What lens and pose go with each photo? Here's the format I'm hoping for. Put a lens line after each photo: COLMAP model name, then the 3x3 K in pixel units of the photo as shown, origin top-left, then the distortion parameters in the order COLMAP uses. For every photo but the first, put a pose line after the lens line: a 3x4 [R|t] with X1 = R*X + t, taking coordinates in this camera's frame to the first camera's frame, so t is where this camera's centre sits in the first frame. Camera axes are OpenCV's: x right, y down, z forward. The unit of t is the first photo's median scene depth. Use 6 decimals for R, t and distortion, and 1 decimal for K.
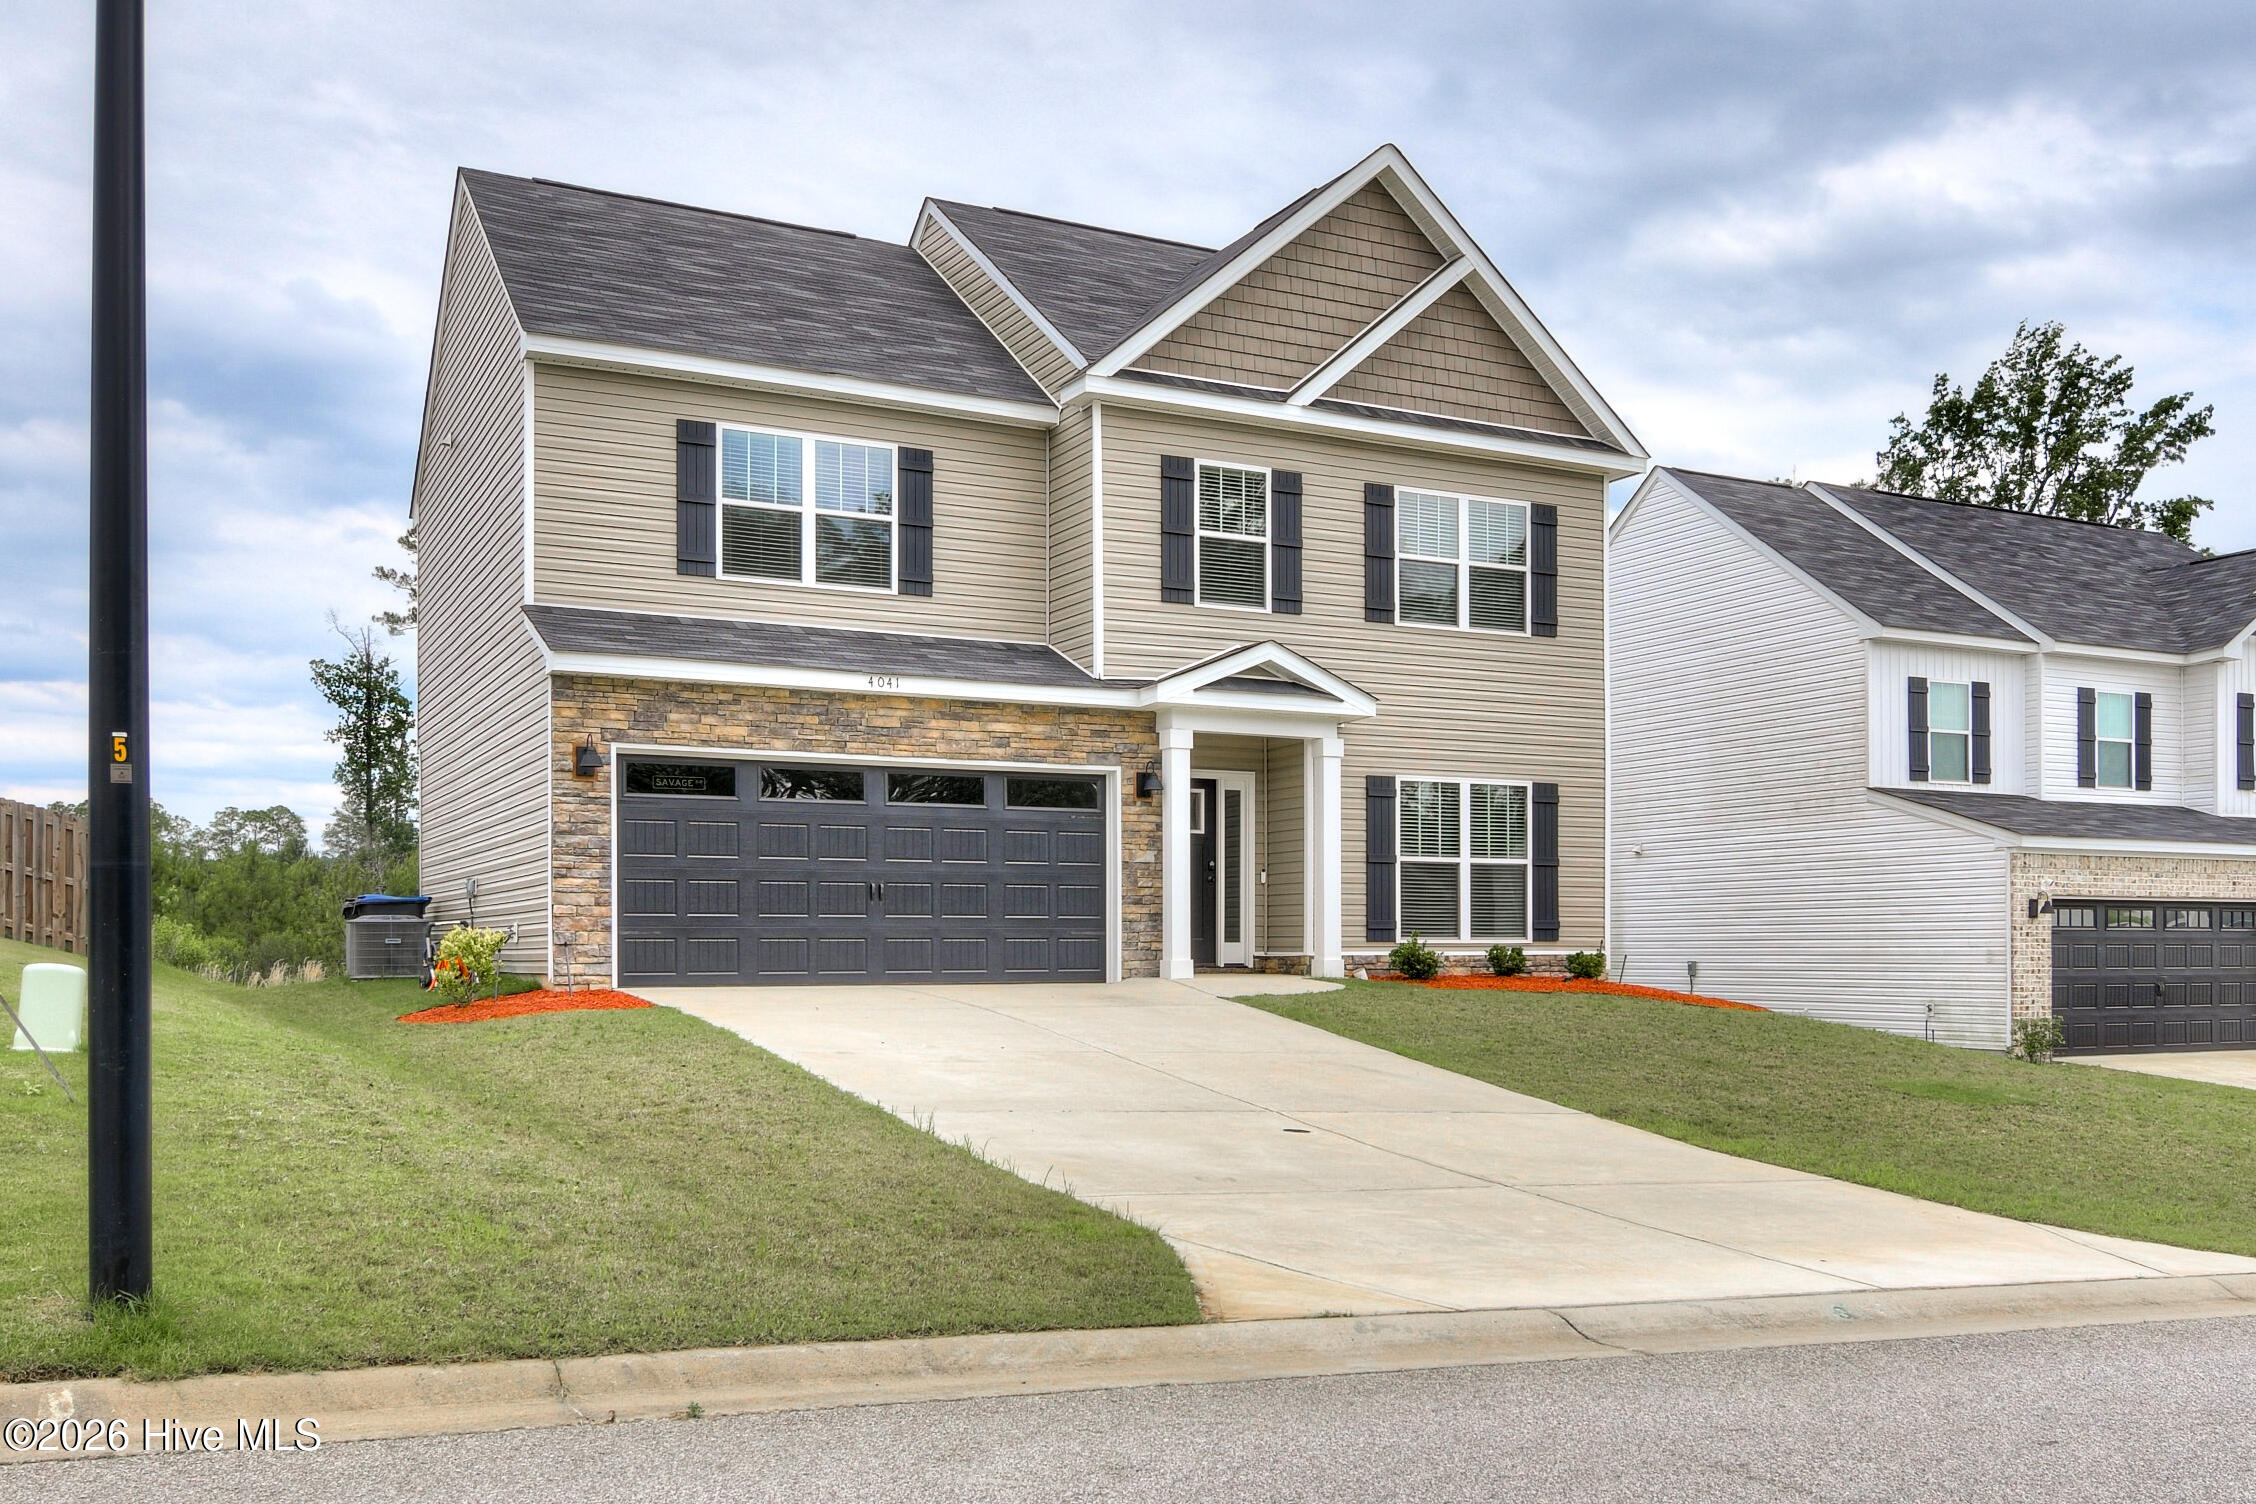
lens RADIAL K [[1840.3, 0, 1136.8], [0, 1840.3, 755.2], [0, 0, 1]] dist [-0.013744, -0.000841]
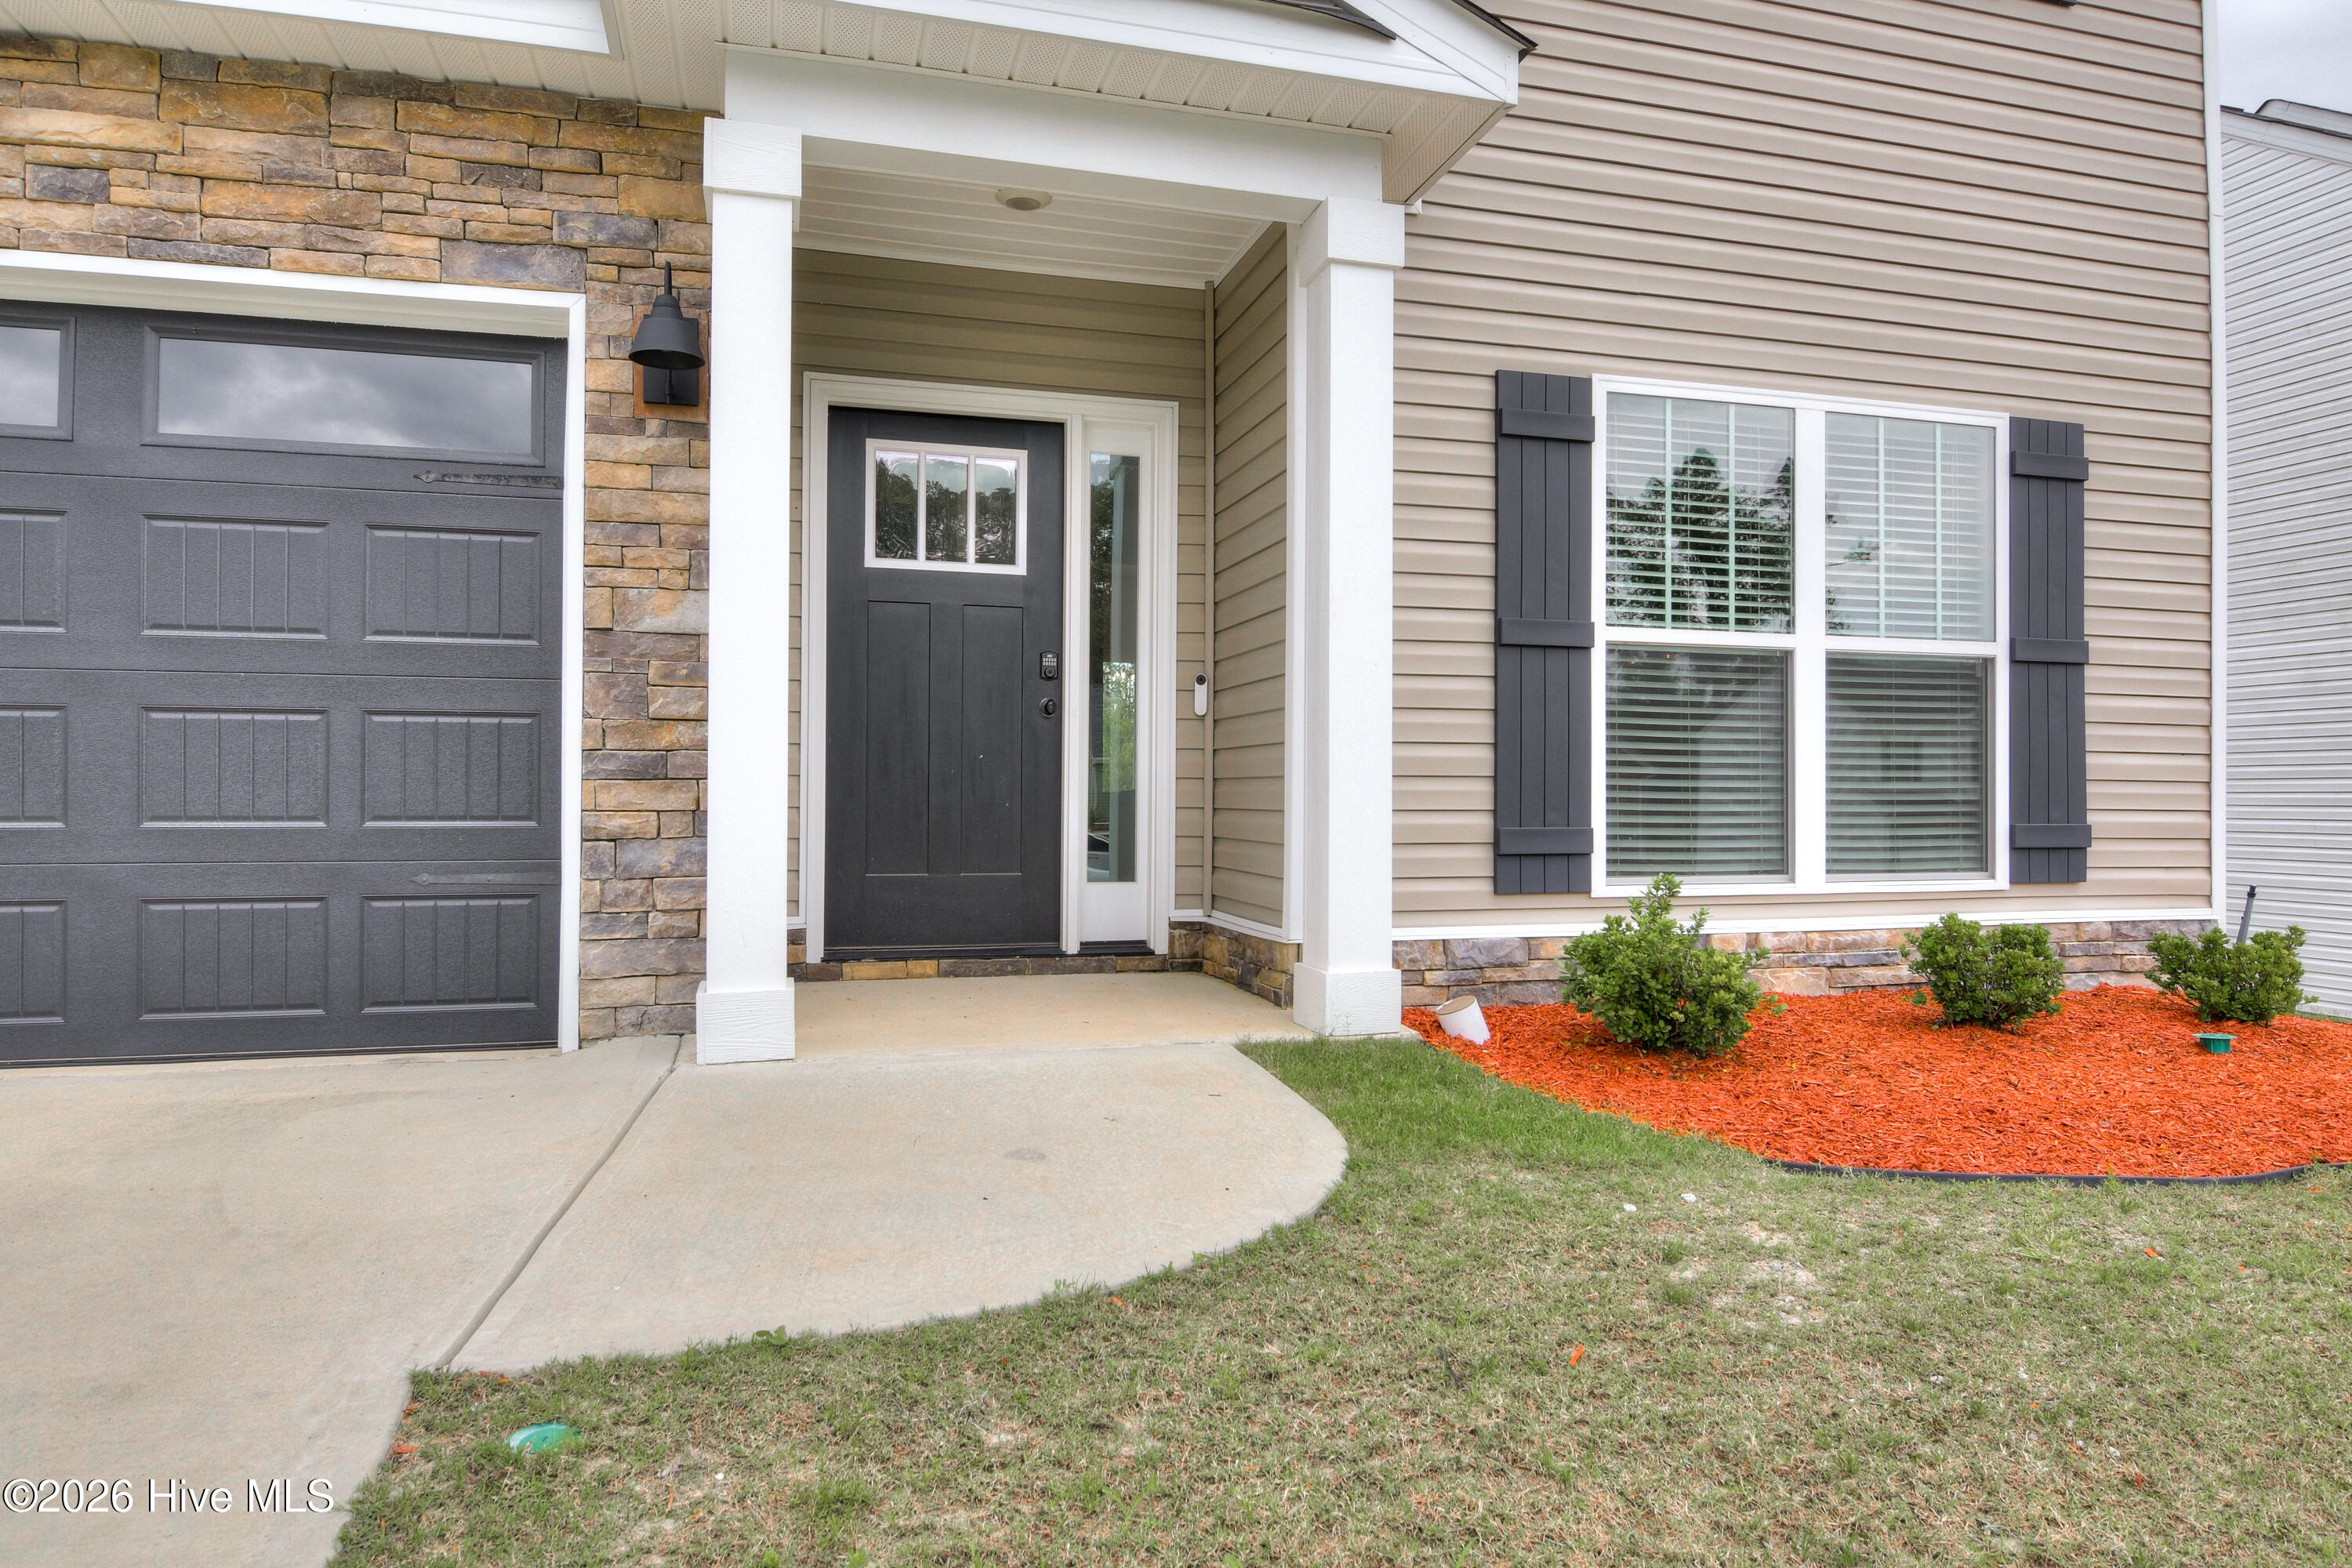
lens RADIAL K [[1407.2, 0, 1165.3], [0, 1407.2, 776.2], [0, 0, 1]] dist [-0.018642, -0.000980]
pose [[0.986288, -0.001393, -0.165026, 0.111180], [0.015117, 0.996523, 0.081933, 0.061551], [0.164338, -0.083304, 0.982880, 0.768051]]
